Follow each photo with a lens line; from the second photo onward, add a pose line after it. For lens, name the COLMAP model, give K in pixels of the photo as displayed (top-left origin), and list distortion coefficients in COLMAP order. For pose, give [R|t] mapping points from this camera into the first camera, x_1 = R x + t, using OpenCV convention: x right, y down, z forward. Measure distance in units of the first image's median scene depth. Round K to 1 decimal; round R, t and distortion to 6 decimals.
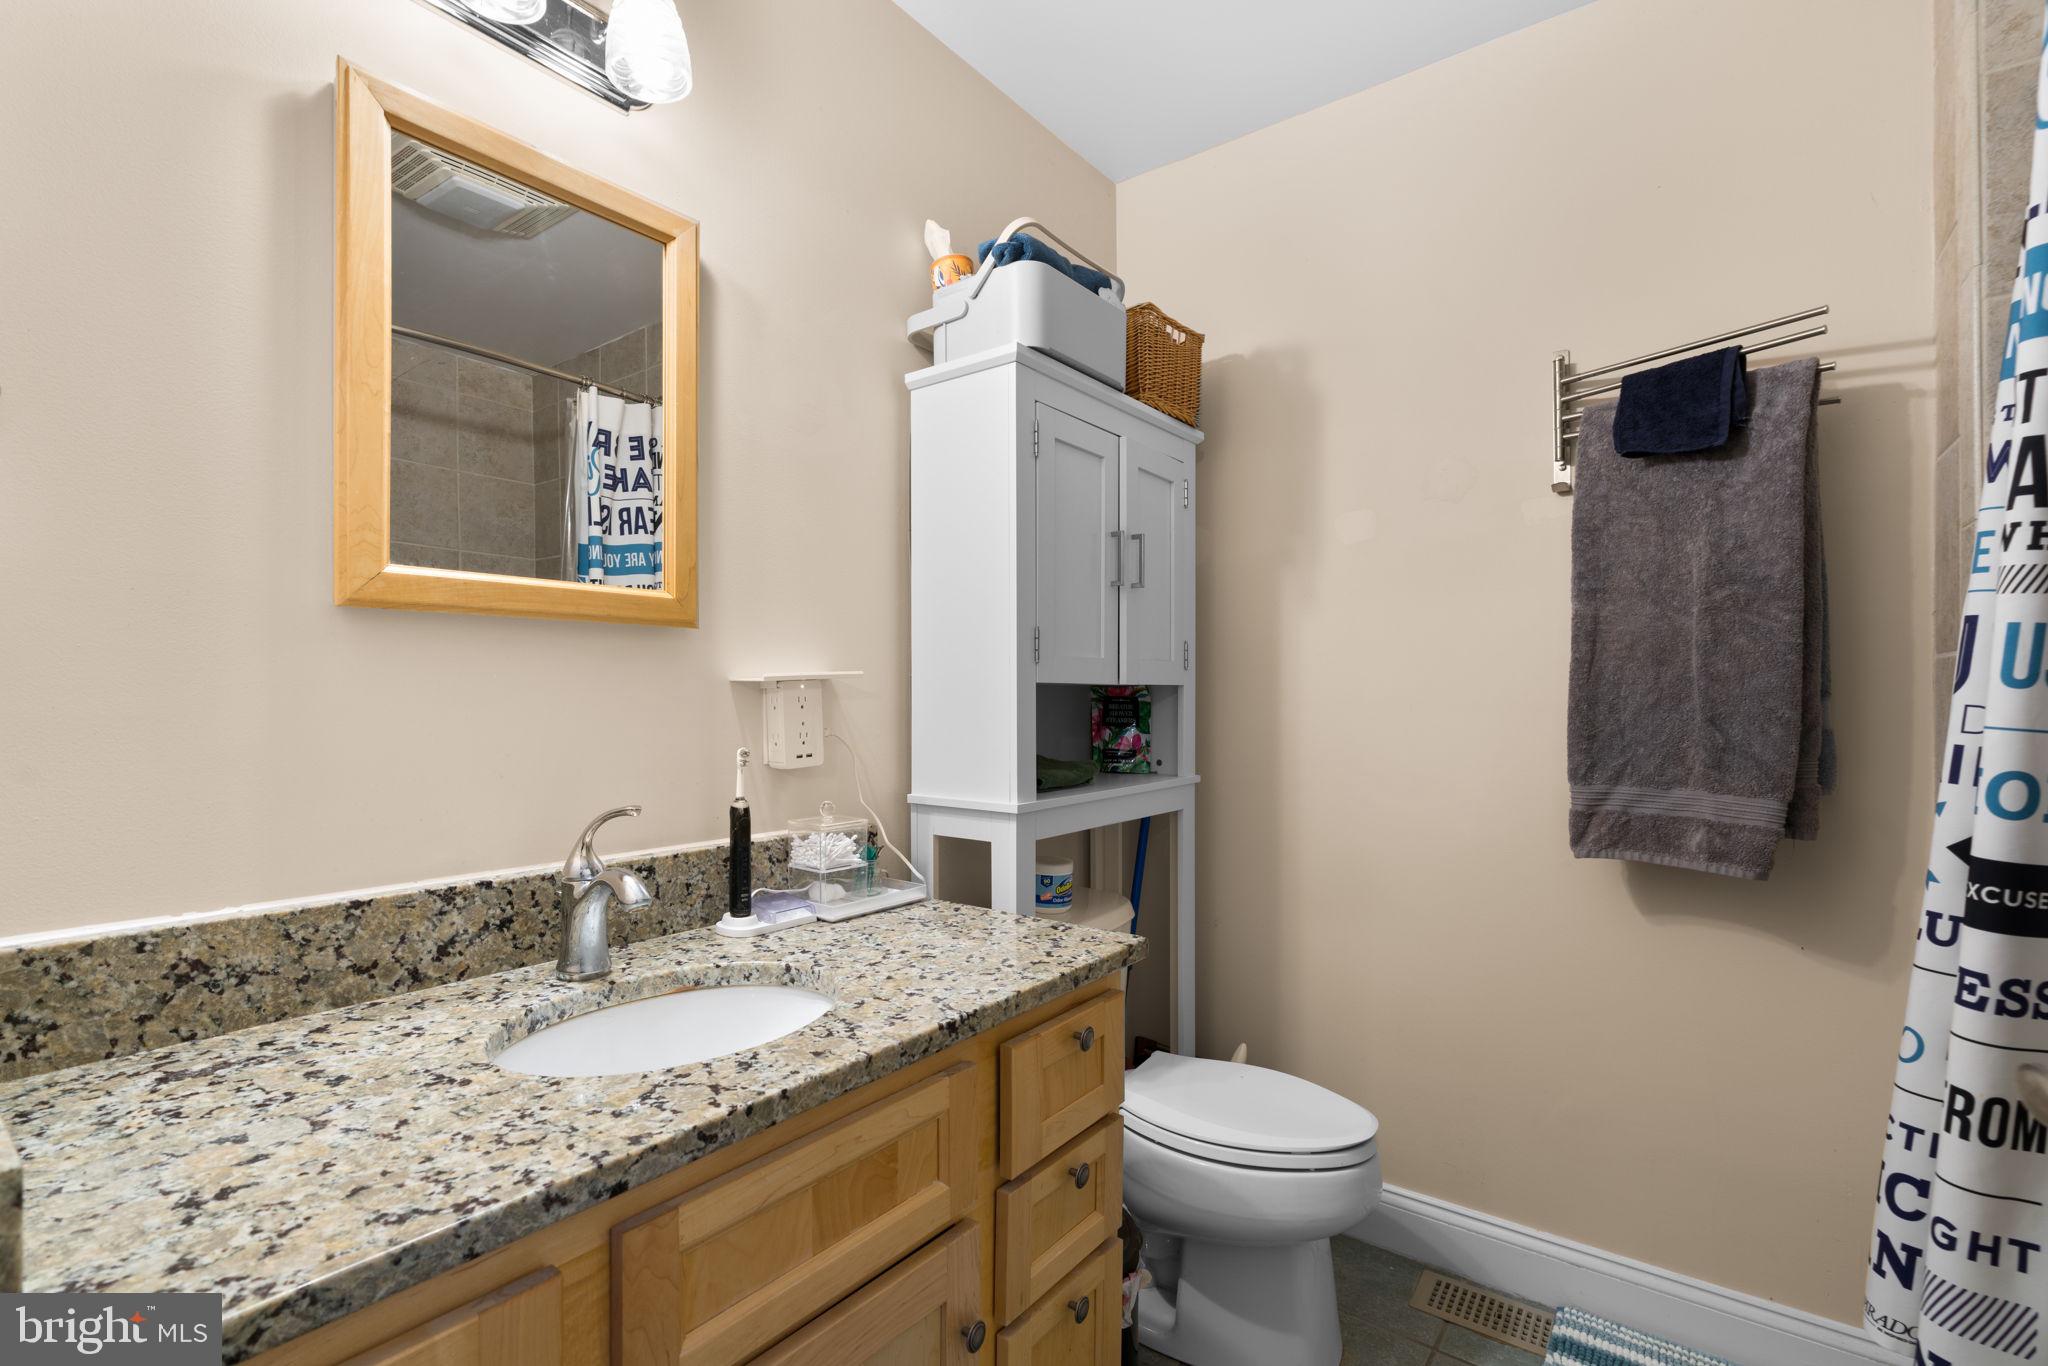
lens RADIAL K [[939.8, 0, 1004.7], [0, 939.8, 694.7], [0, 0, 1]] dist [-0.011237, 0.007113]
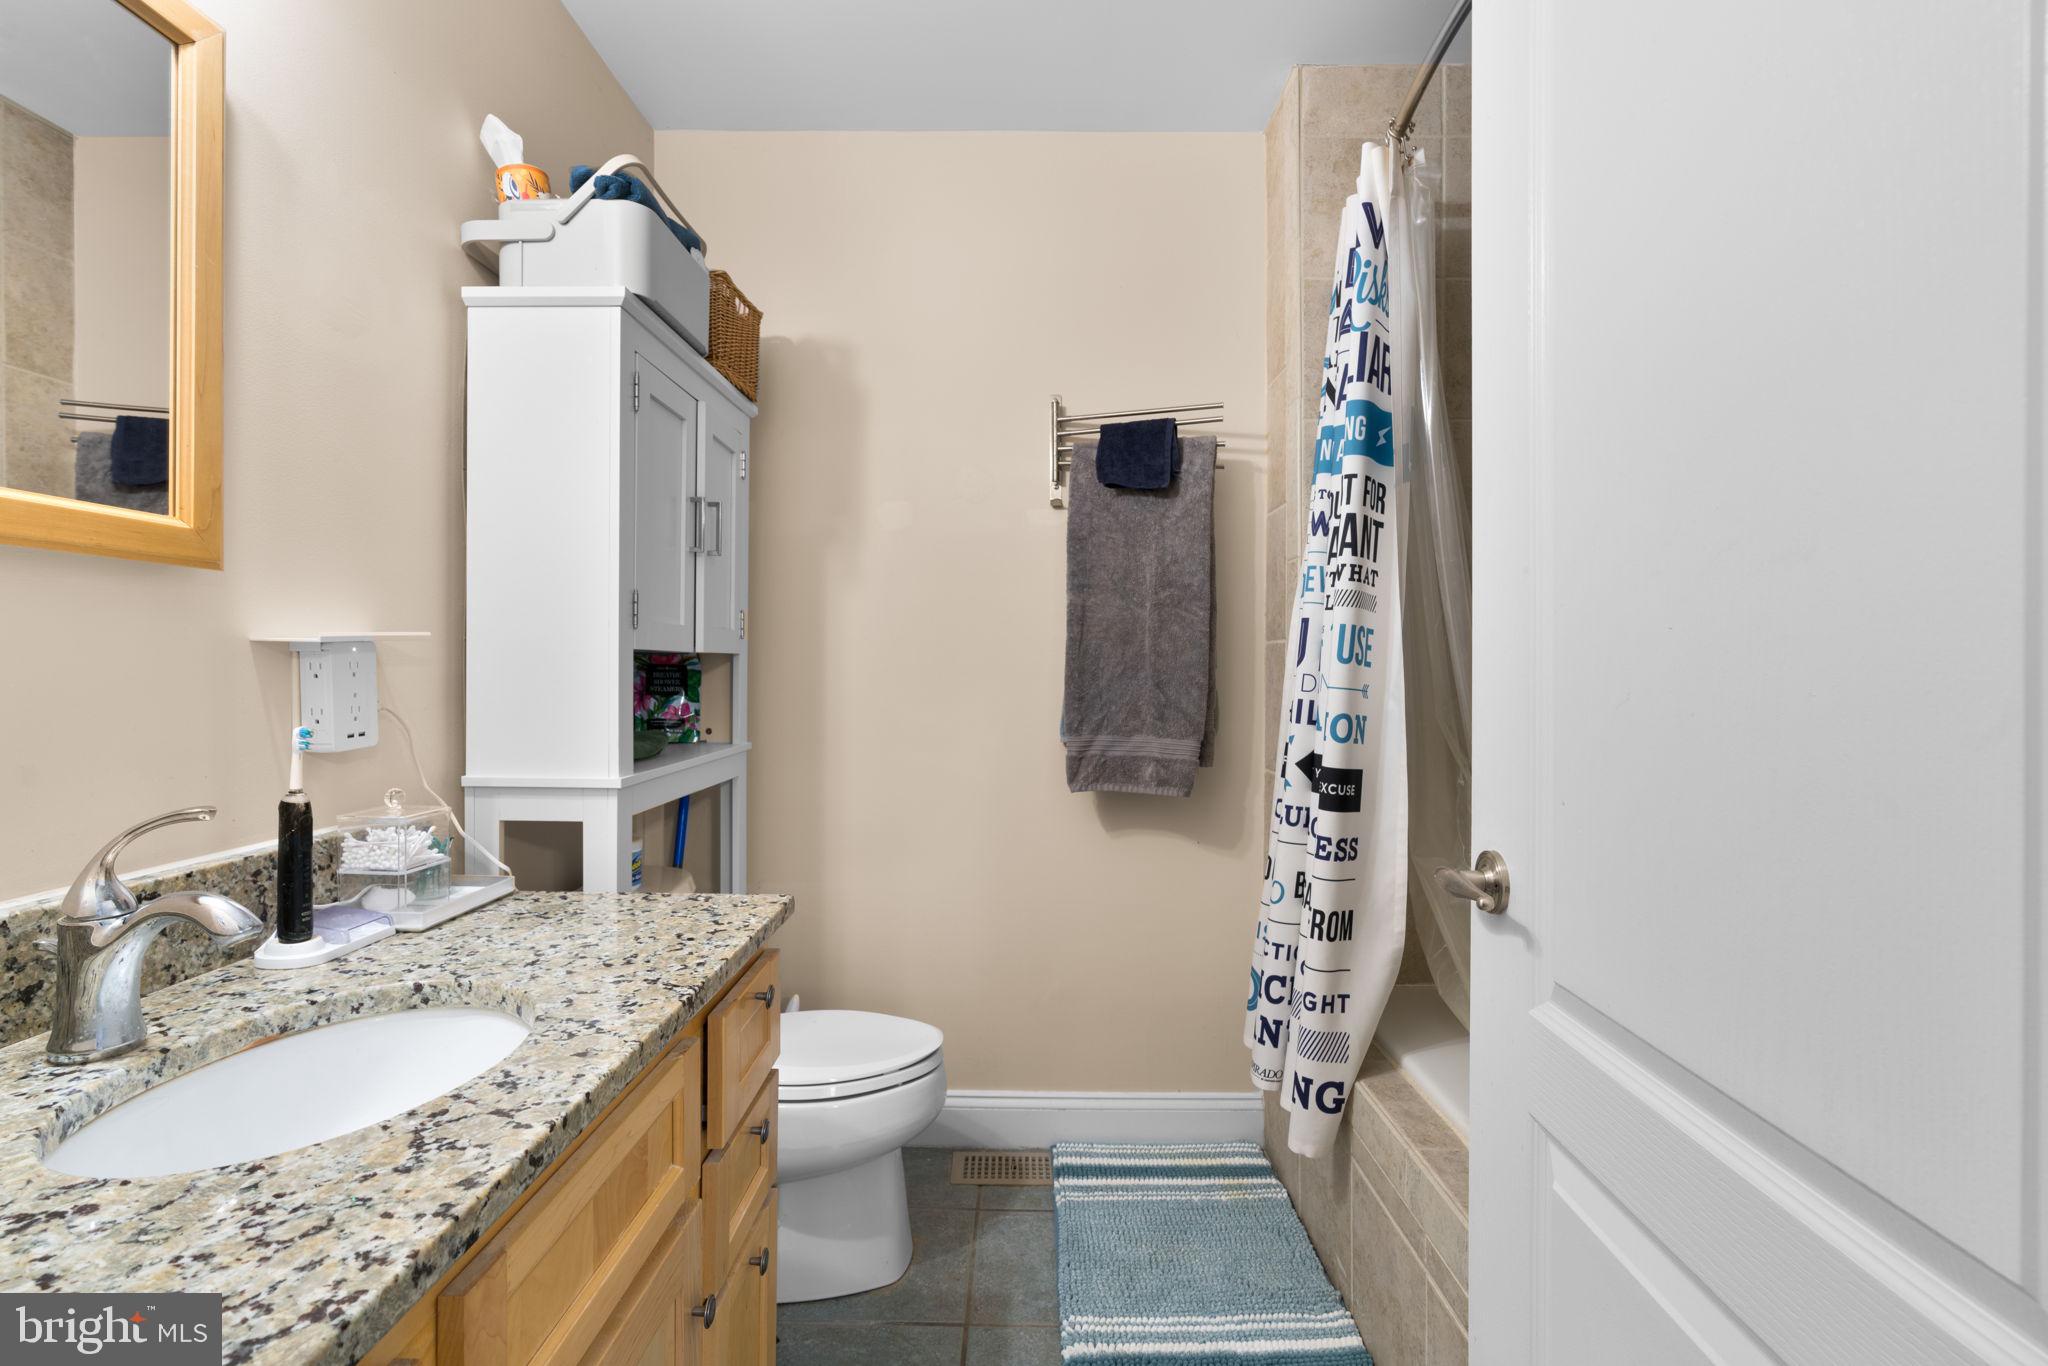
lens RADIAL K [[939.8, 0, 1018.9], [0, 939.8, 665.7], [0, 0, 1]] dist [-0.011237, 0.007113]
pose [[0.798233, 0.006226, 0.602316, -0.256669], [-0.007742, 0.999970, -0.000075, 0.000902], [-0.602299, -0.004603, 0.798257, 0.011930]]
